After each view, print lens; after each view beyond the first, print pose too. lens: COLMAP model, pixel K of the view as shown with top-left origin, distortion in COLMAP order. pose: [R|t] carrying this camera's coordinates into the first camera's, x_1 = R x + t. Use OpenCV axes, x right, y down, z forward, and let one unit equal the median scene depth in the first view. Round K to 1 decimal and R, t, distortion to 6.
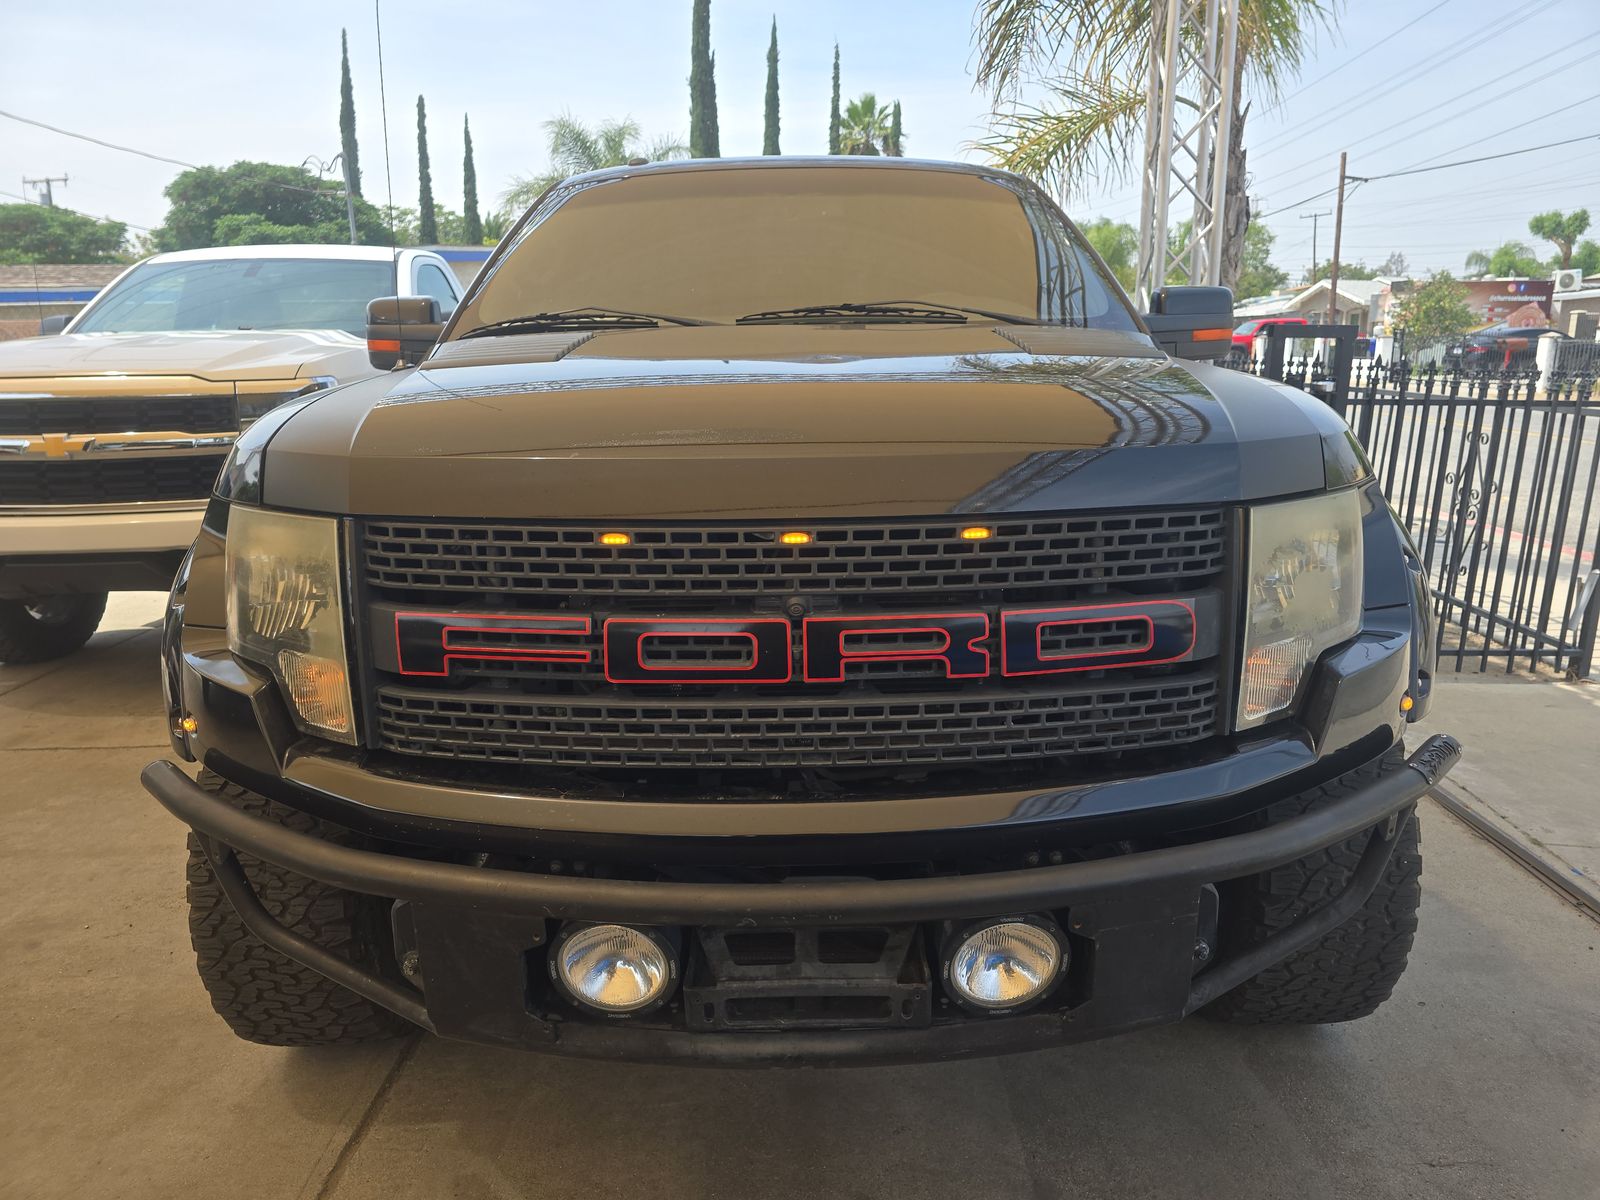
lens RADIAL K [[1086.6, 0, 800.0], [0, 1086.6, 600.0], [0, 0, 1]] dist [0.003953, 0.001030]
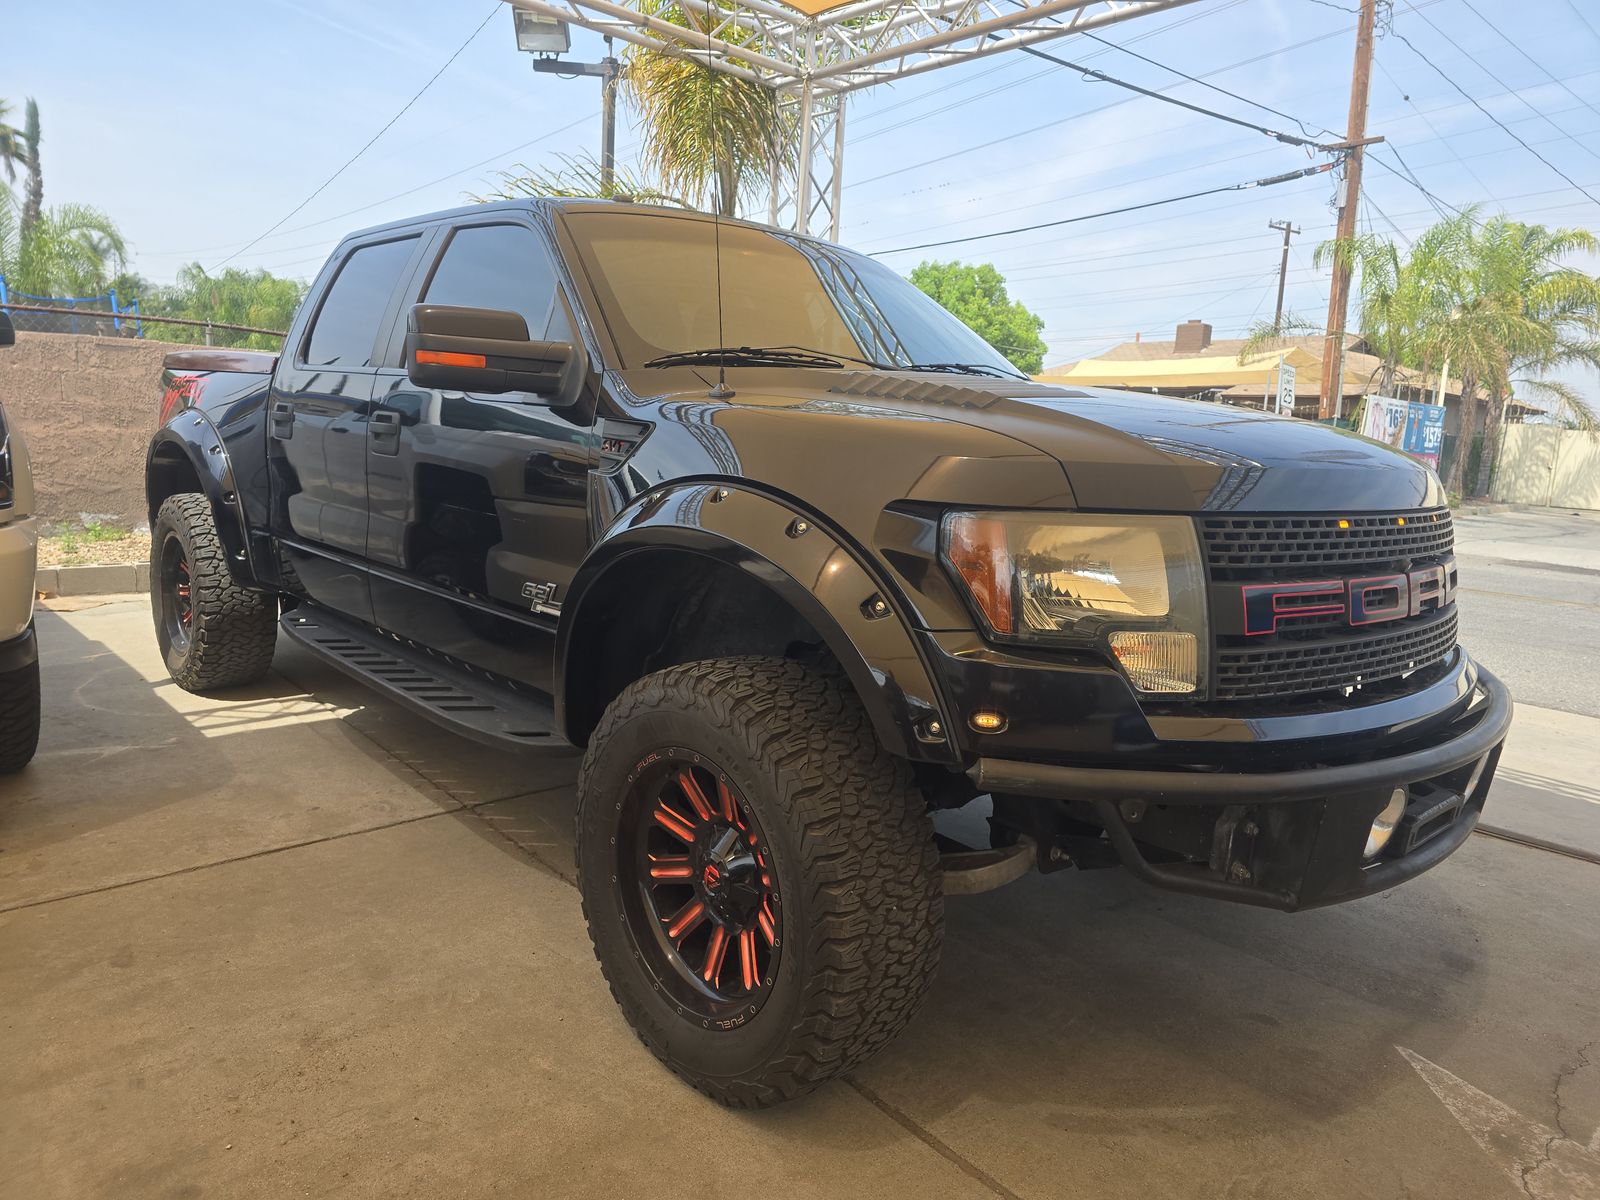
lens RADIAL K [[1070.7, 0, 803.3], [0, 1070.7, 589.9], [0, 0, 1]] dist [0.034716, 0.000486]
pose [[0.745558, -0.053701, 0.664274, -1.399045], [0.096589, 0.994931, -0.027976, 0.000712], [-0.659404, 0.085019, 0.746966, 0.346465]]
